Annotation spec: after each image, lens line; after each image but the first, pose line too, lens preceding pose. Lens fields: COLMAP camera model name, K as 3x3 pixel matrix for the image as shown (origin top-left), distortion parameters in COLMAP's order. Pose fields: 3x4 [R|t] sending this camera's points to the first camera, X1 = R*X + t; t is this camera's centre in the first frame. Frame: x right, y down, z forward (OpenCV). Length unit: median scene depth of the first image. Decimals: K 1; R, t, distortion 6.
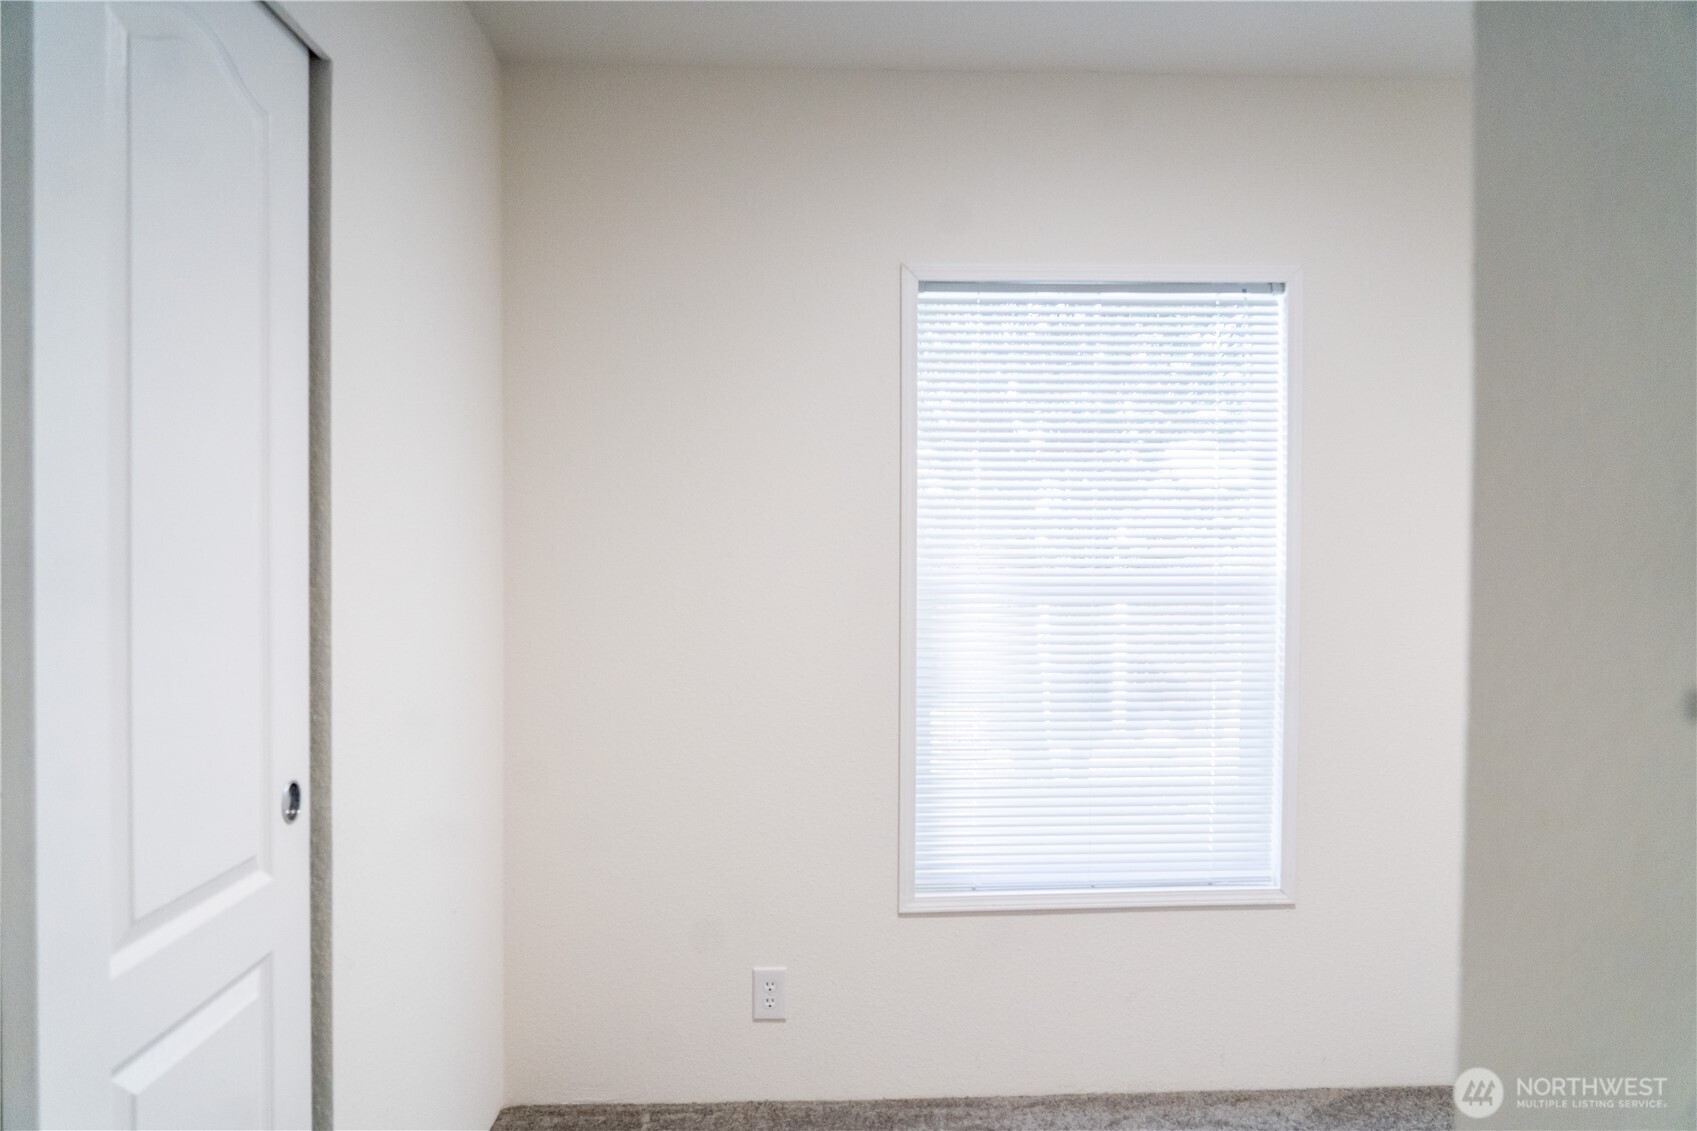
lens RADIAL K [[1151.6, 0, 867.7], [0, 1151.6, 572.7], [0, 0, 1]] dist [-0.000995, 0.001989]
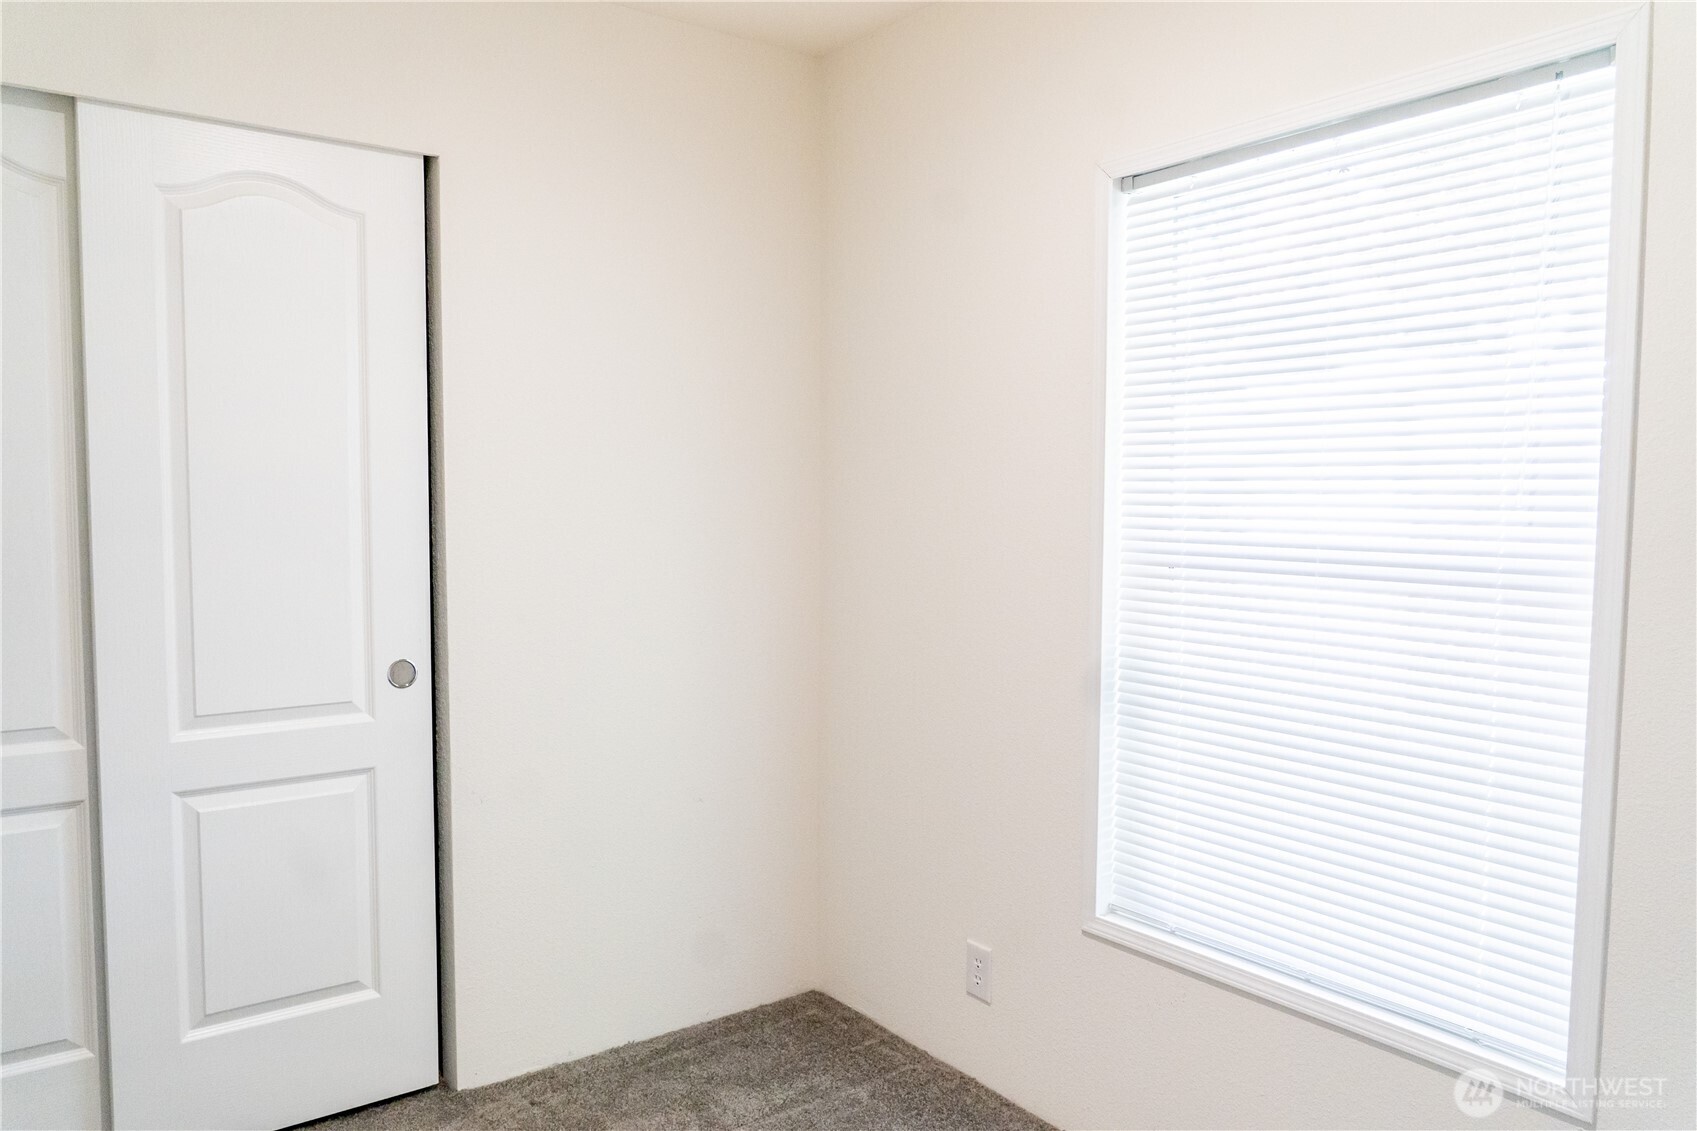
lens RADIAL K [[1194.6, 0, 852.2], [0, 1194.6, 572.4], [0, 0, 1]] dist [-0.011616, 0.000624]
pose [[0.560009, 0.058981, -0.826384, 0.655737], [-0.019120, 0.998117, 0.058280, -0.020077], [0.828266, -0.016837, 0.560082, 0.364498]]
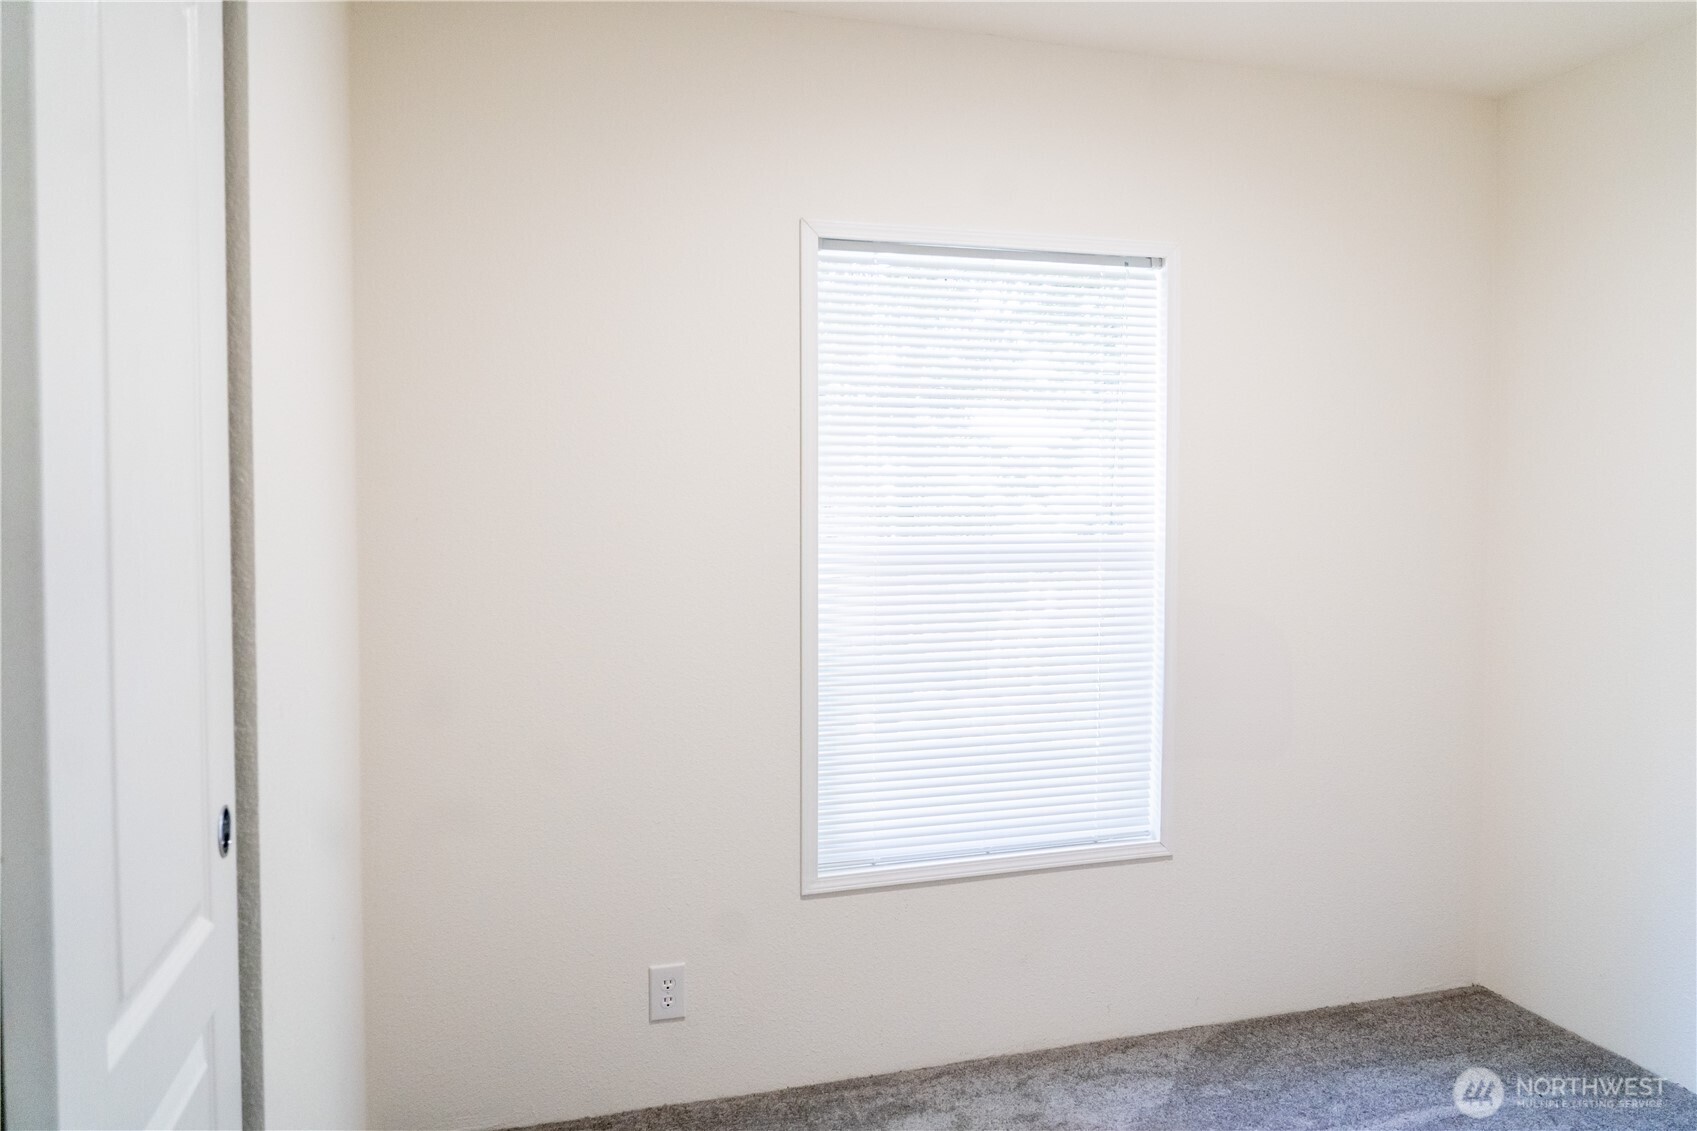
lens RADIAL K [[1179.6, 0, 889.0], [0, 1179.6, 554.7], [0, 0, 1]] dist [-0.000146, -0.000143]
pose [[0.969211, -0.012056, 0.245935, -0.142615], [0.006957, 0.999743, 0.021589, -0.010614], [-0.246132, -0.019213, 0.969046, 0.030208]]
